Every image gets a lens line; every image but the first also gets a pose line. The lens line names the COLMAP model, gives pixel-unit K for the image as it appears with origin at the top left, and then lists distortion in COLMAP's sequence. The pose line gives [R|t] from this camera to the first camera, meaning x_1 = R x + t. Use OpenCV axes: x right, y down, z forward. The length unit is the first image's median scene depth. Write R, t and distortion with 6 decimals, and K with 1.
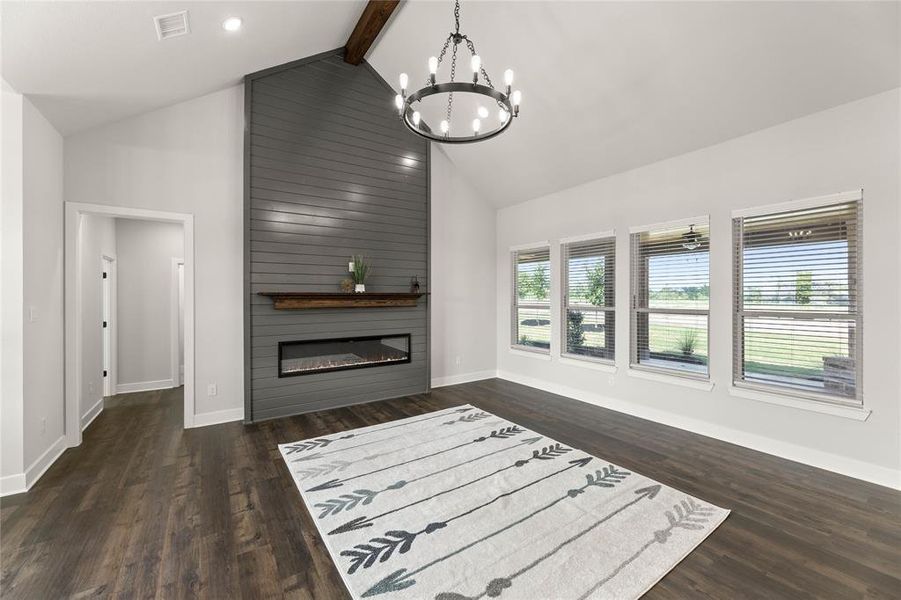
lens RADIAL K [[360.7, 0, 452.1], [0, 360.7, 297.6], [0, 0, 1]] dist [-0.000323, -0.000240]
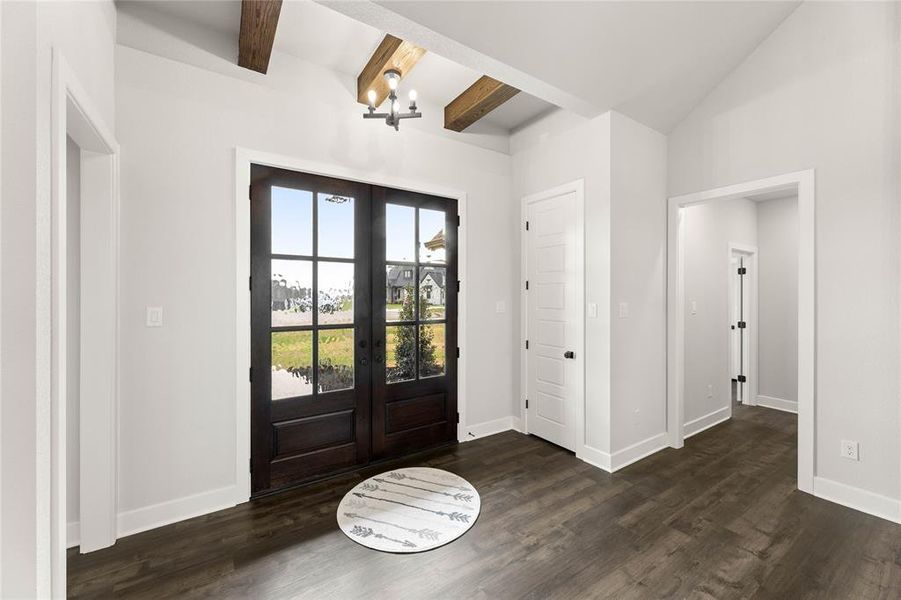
lens RADIAL K [[360.7, 0, 452.1], [0, 360.7, 295.1], [0, 0, 1]] dist [-0.000323, -0.000240]
pose [[-0.010886, 0.001110, -0.999940, -0.075999], [-0.006314, 0.999979, 0.001179, 0.003072], [0.999921, 0.006327, -0.010879, 0.462813]]
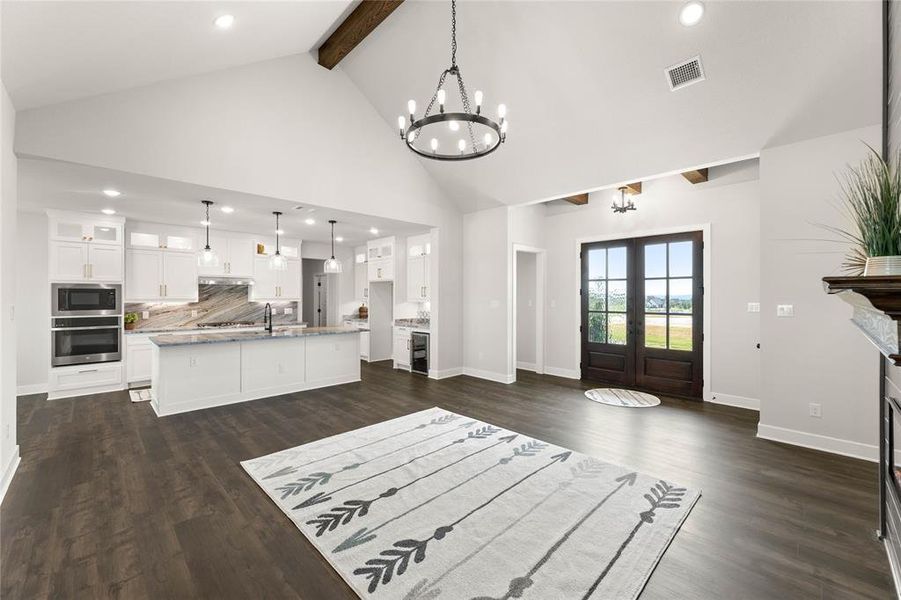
lens RADIAL K [[360.7, 0, 444.8], [0, 360.7, 296.7], [0, 0, 1]] dist [-0.000323, -0.000240]
pose [[-0.985500, 0.000301, -0.169674, 0.212034], [-0.001320, 0.999955, 0.009437, -0.011557], [0.169669, 0.009524, -0.985455, 1.897891]]
